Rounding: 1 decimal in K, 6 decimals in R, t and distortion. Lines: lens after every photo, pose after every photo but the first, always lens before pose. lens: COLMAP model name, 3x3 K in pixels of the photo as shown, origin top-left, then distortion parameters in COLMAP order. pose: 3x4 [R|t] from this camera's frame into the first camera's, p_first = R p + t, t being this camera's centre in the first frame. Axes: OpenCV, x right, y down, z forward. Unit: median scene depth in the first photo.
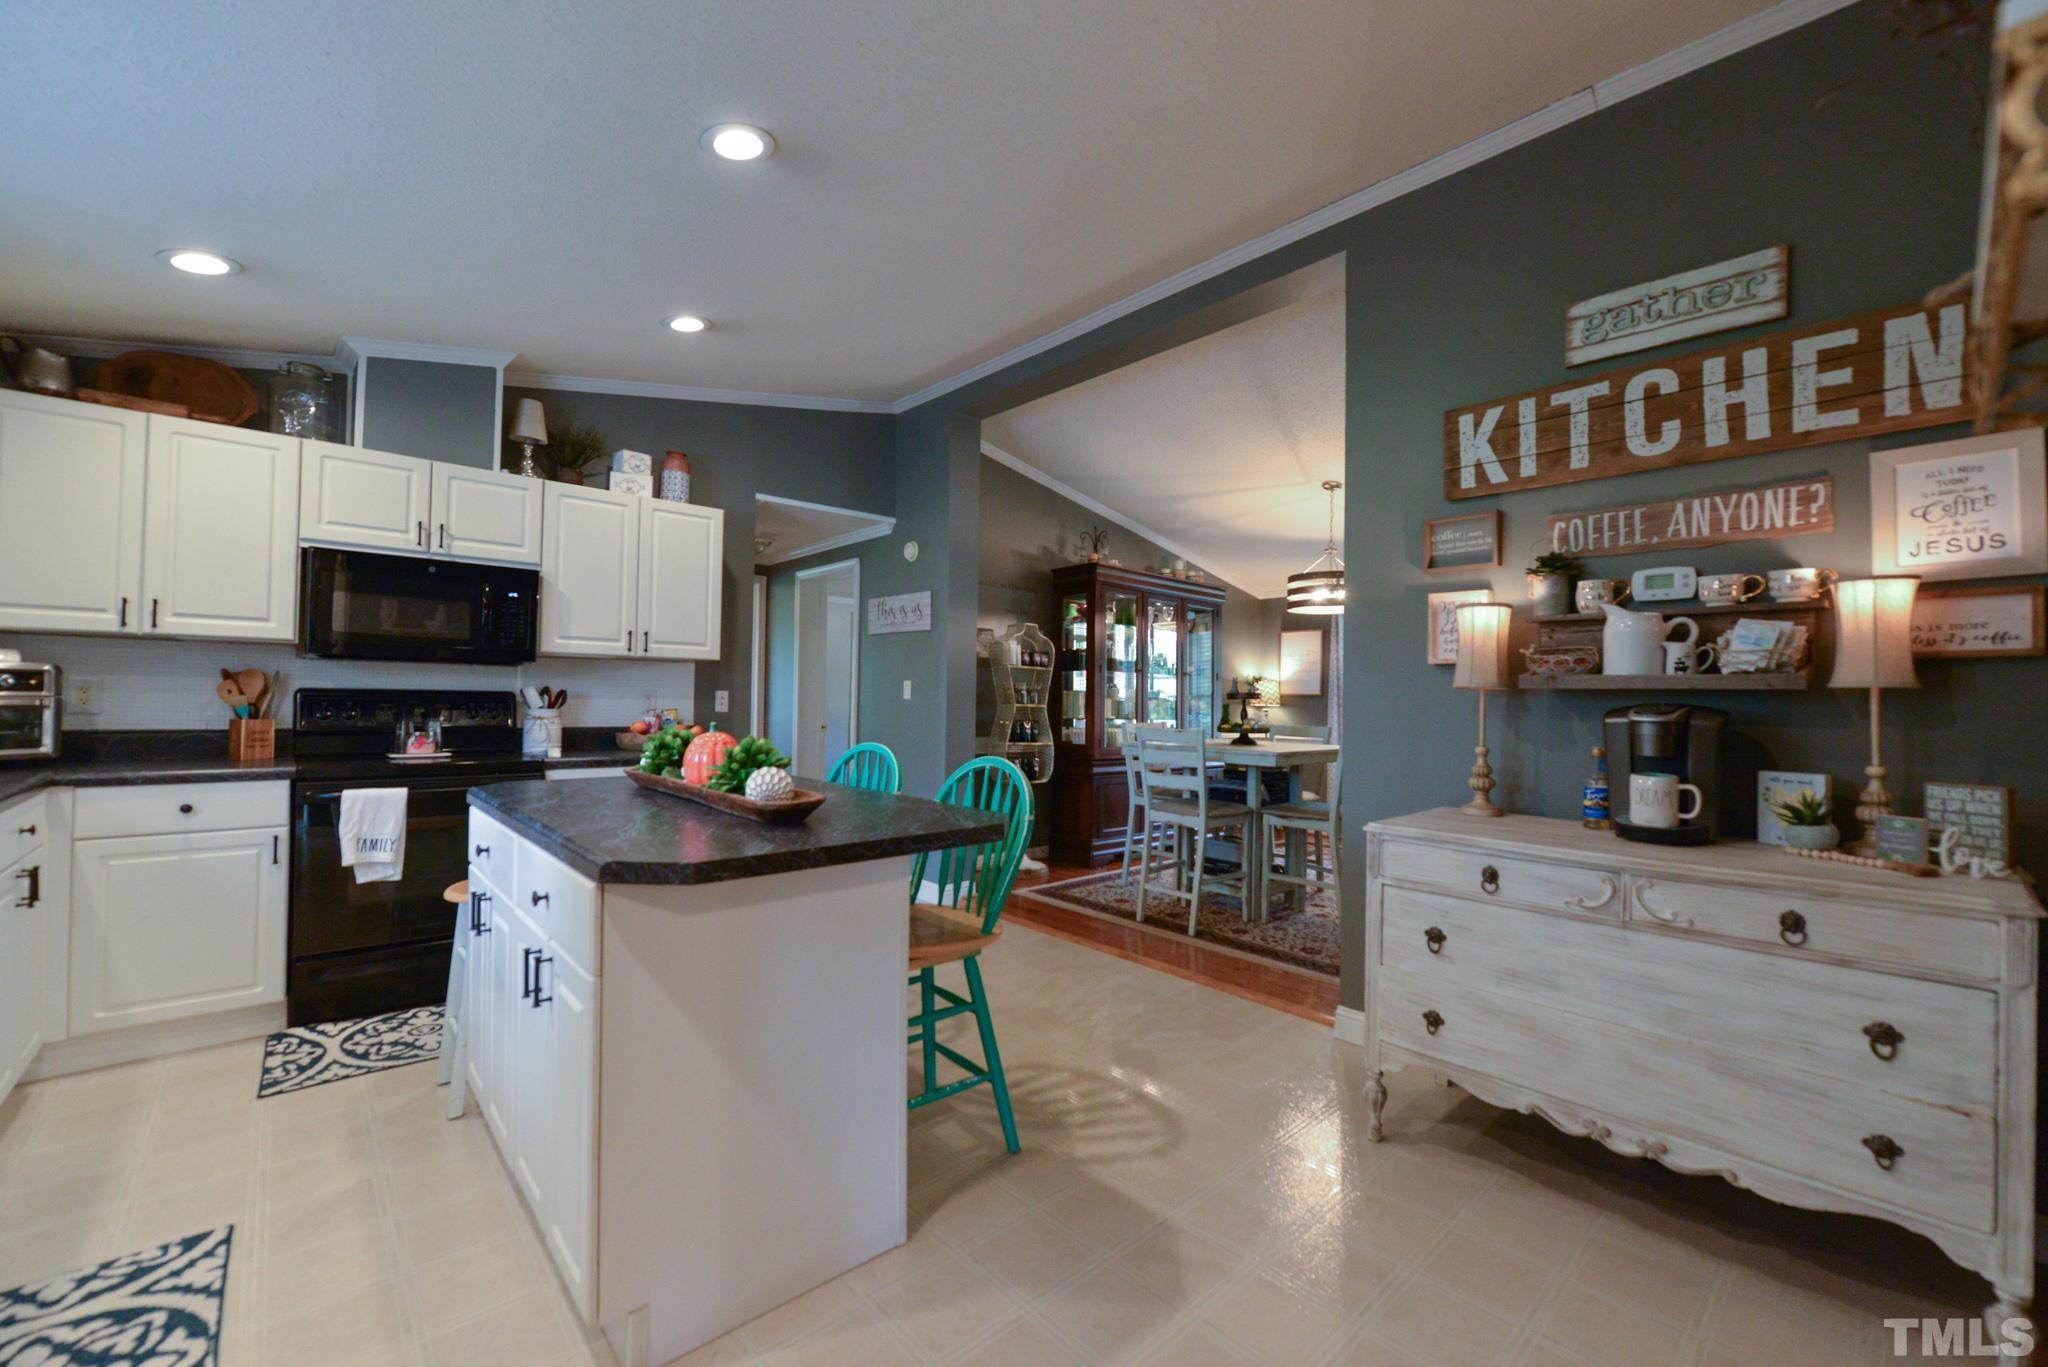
lens RADIAL K [[821.6, 0, 1025.9], [0, 821.6, 688.3], [0, 0, 1]] dist [-0.009346, -0.000255]
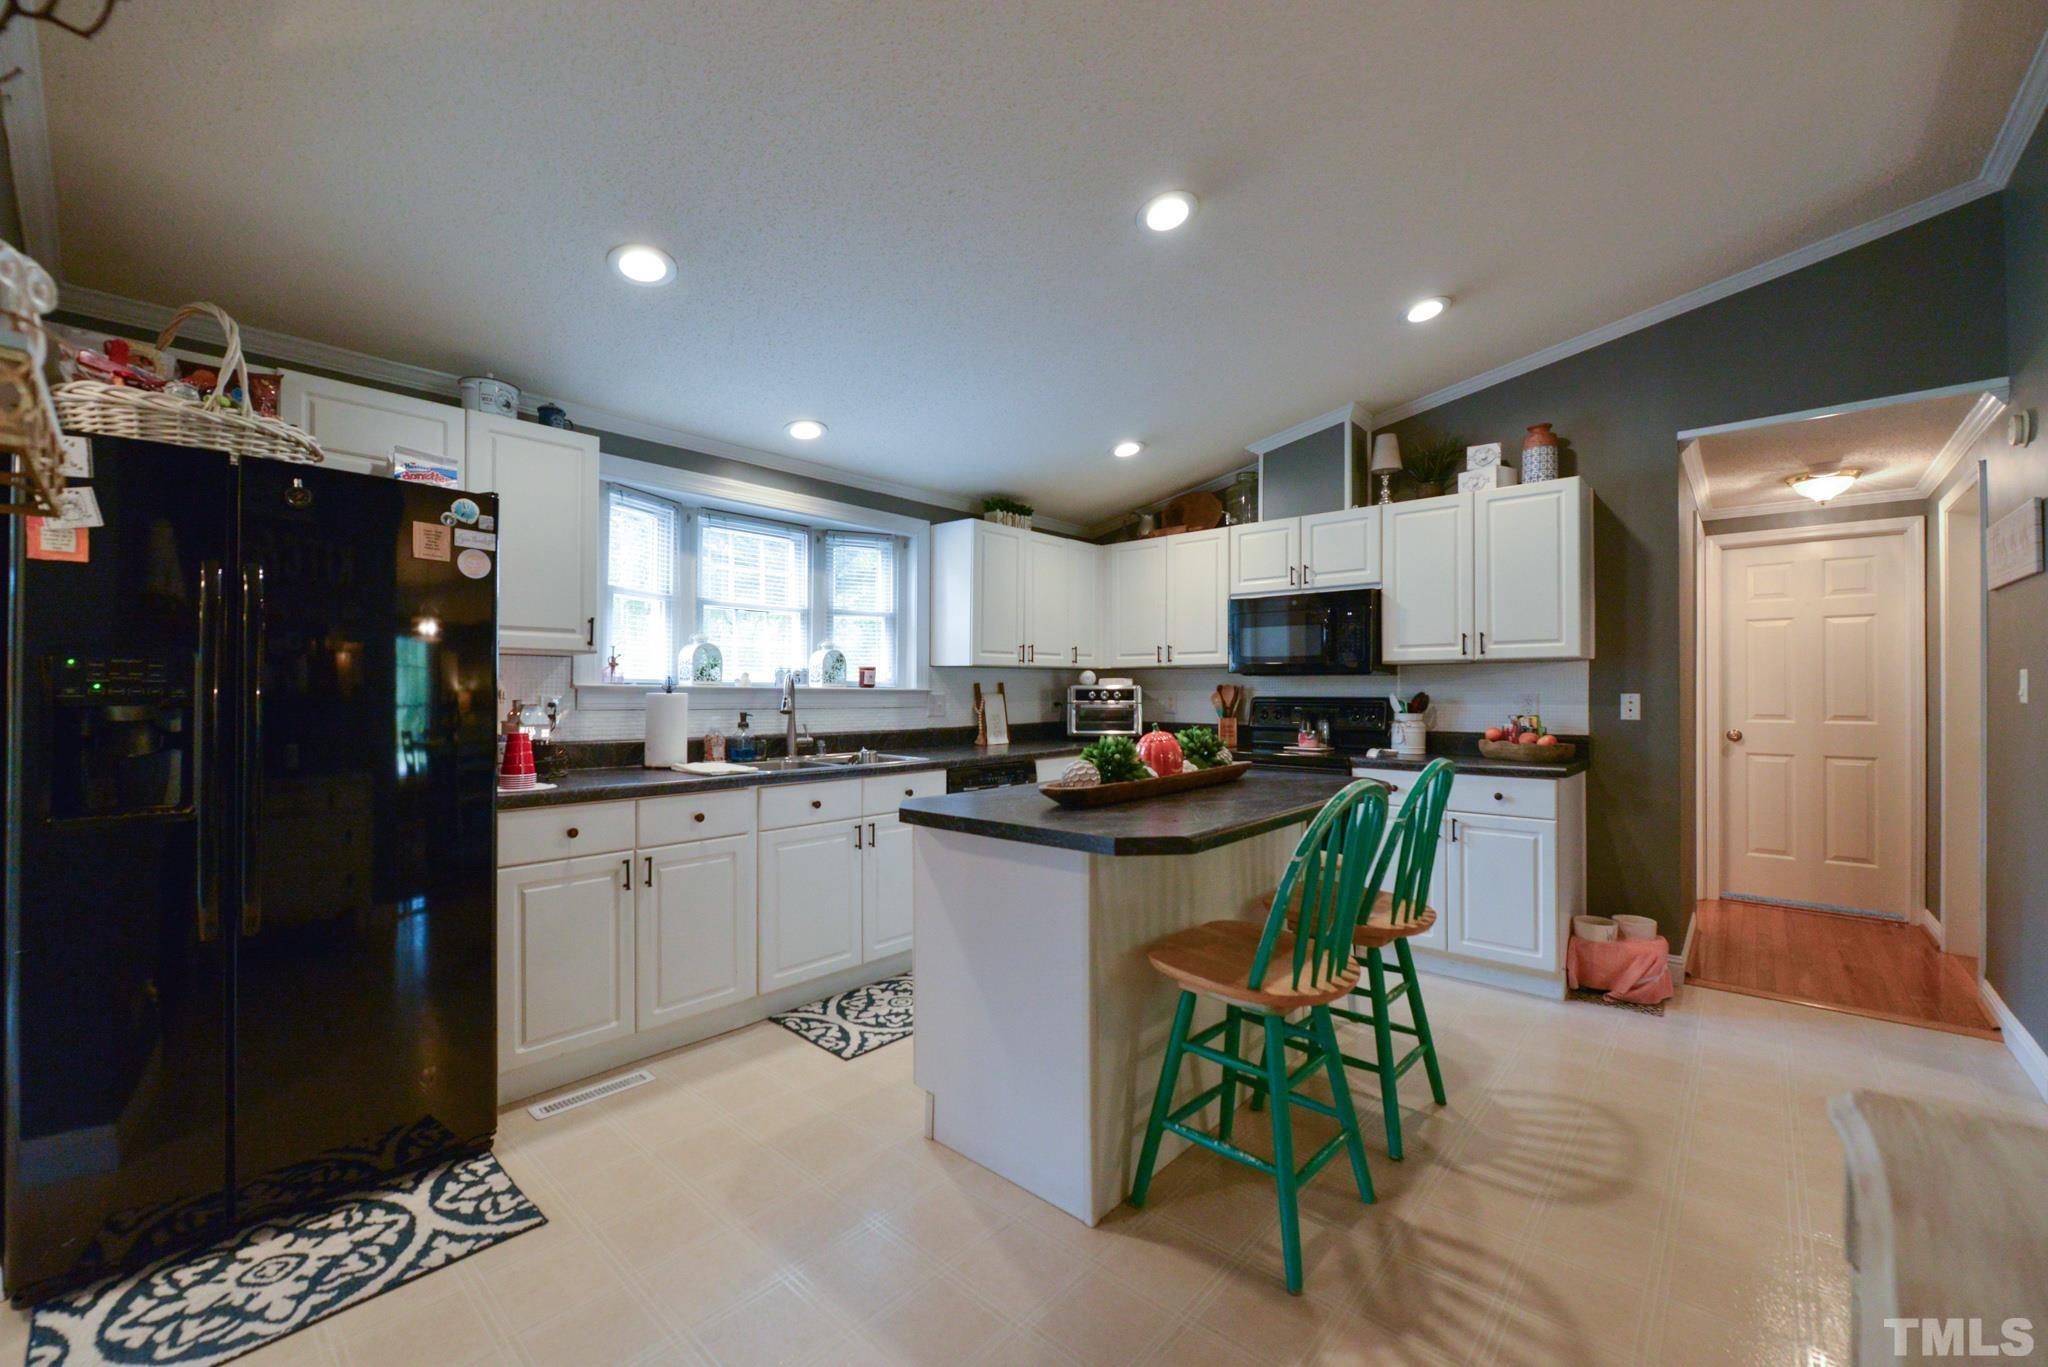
lens RADIAL K [[813.9, 0, 1025.4], [0, 813.9, 688.9], [0, 0, 1]] dist [-0.008762, -0.000722]
pose [[0.100116, -0.020712, -0.994760, 0.603670], [0.013628, 0.999718, -0.019444, 0.009493], [0.994882, -0.011610, 0.100370, 0.558639]]
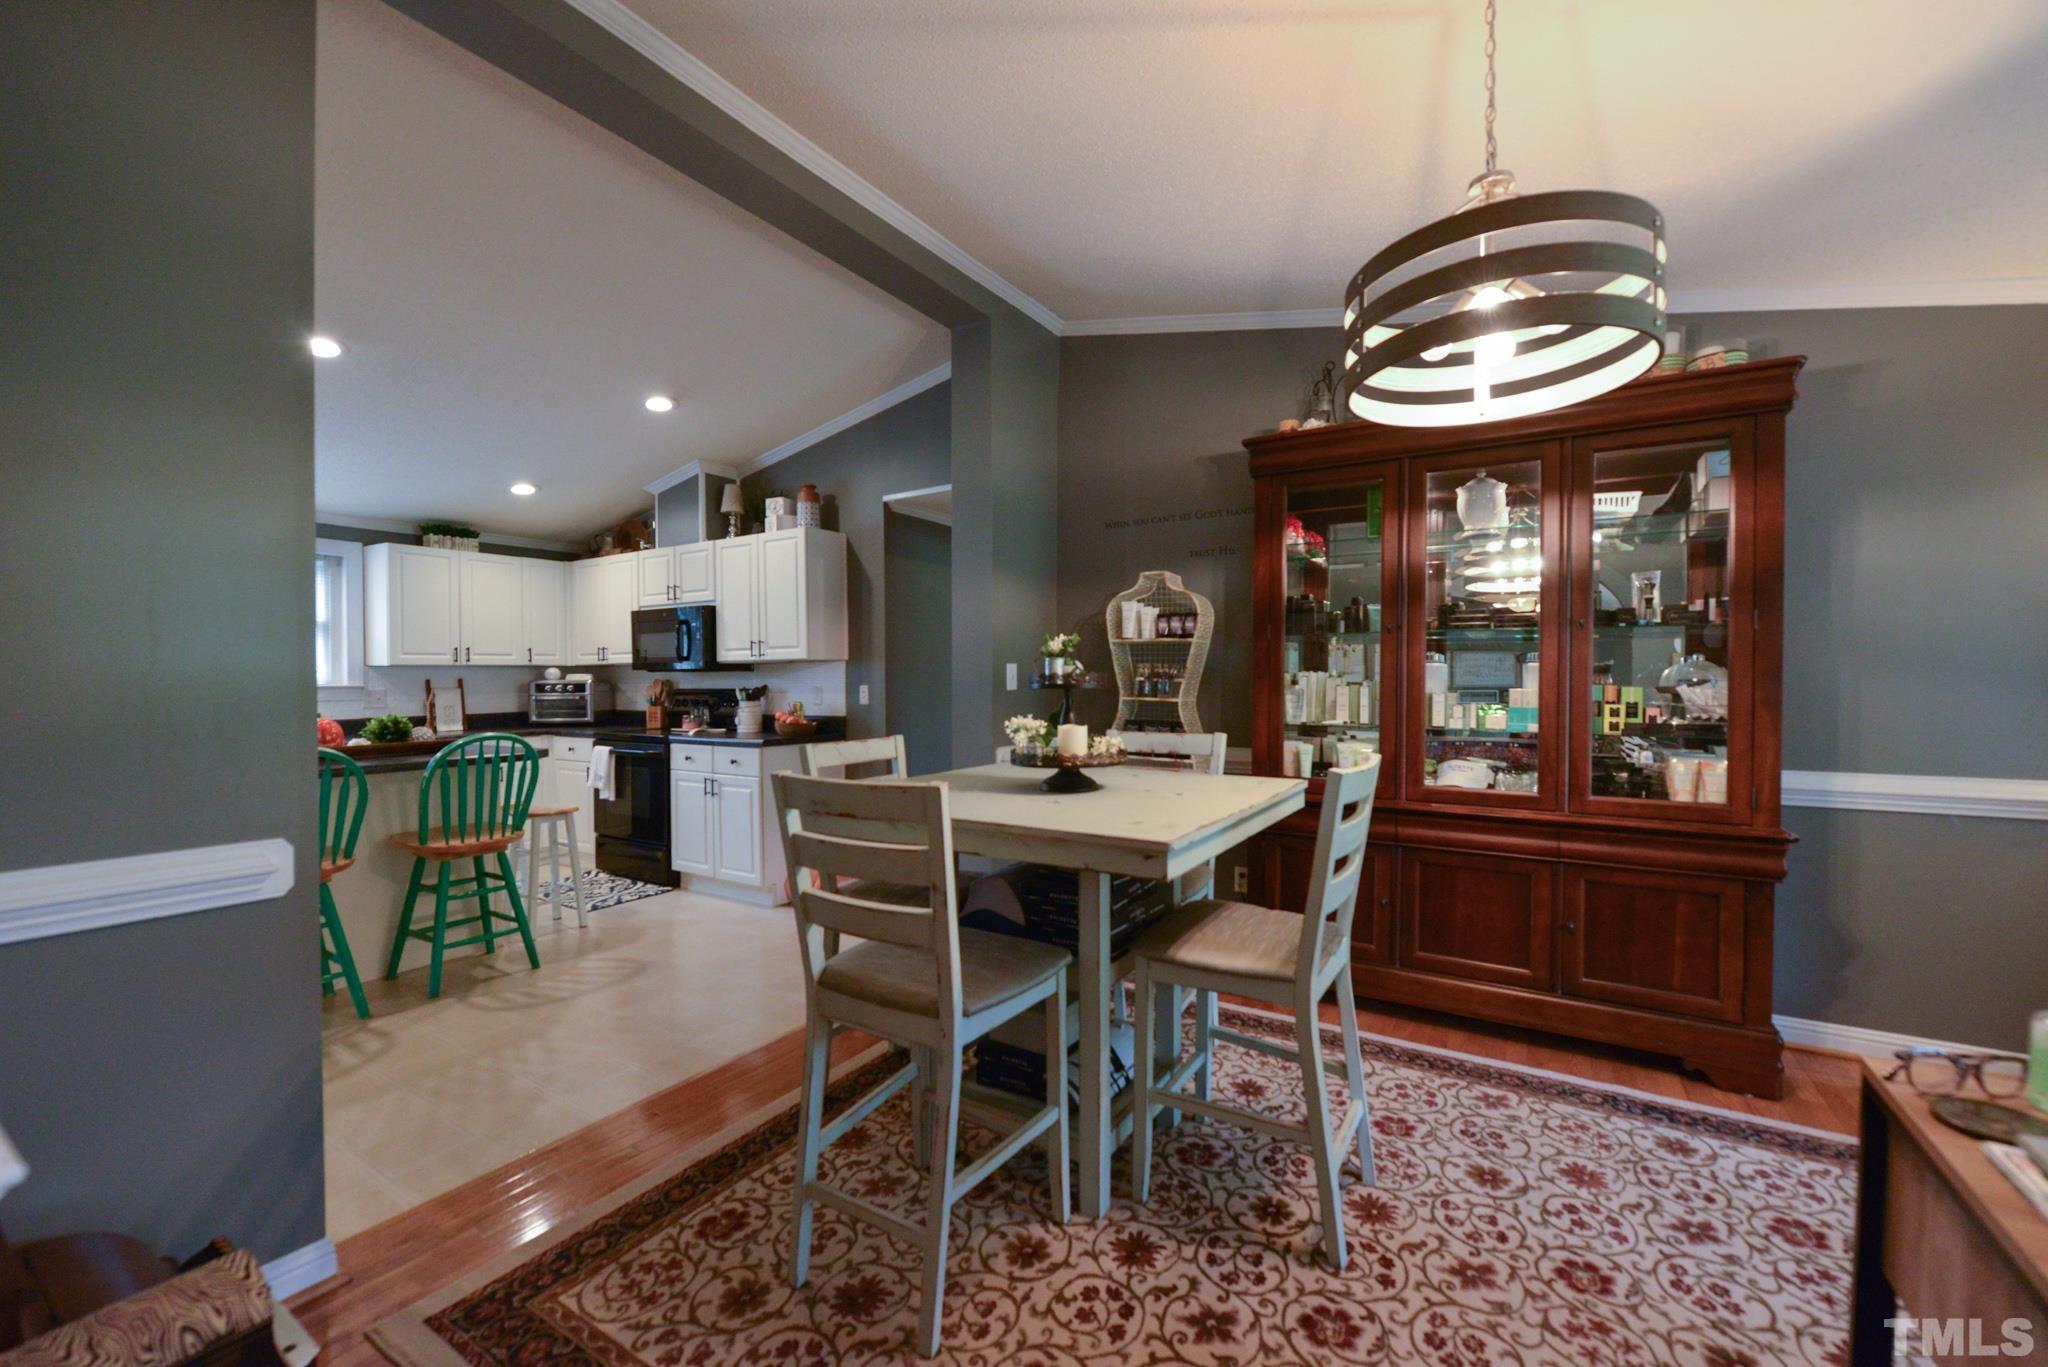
lens RADIAL K [[821.6, 0, 1025.9], [0, 821.6, 688.3], [0, 0, 1]] dist [-0.009346, -0.000255]
pose [[0.267690, -0.007346, -0.963477, 1.256534], [0.024315, 0.999704, -0.000866, 0.022707], [0.963198, -0.023195, 0.267789, 1.538547]]
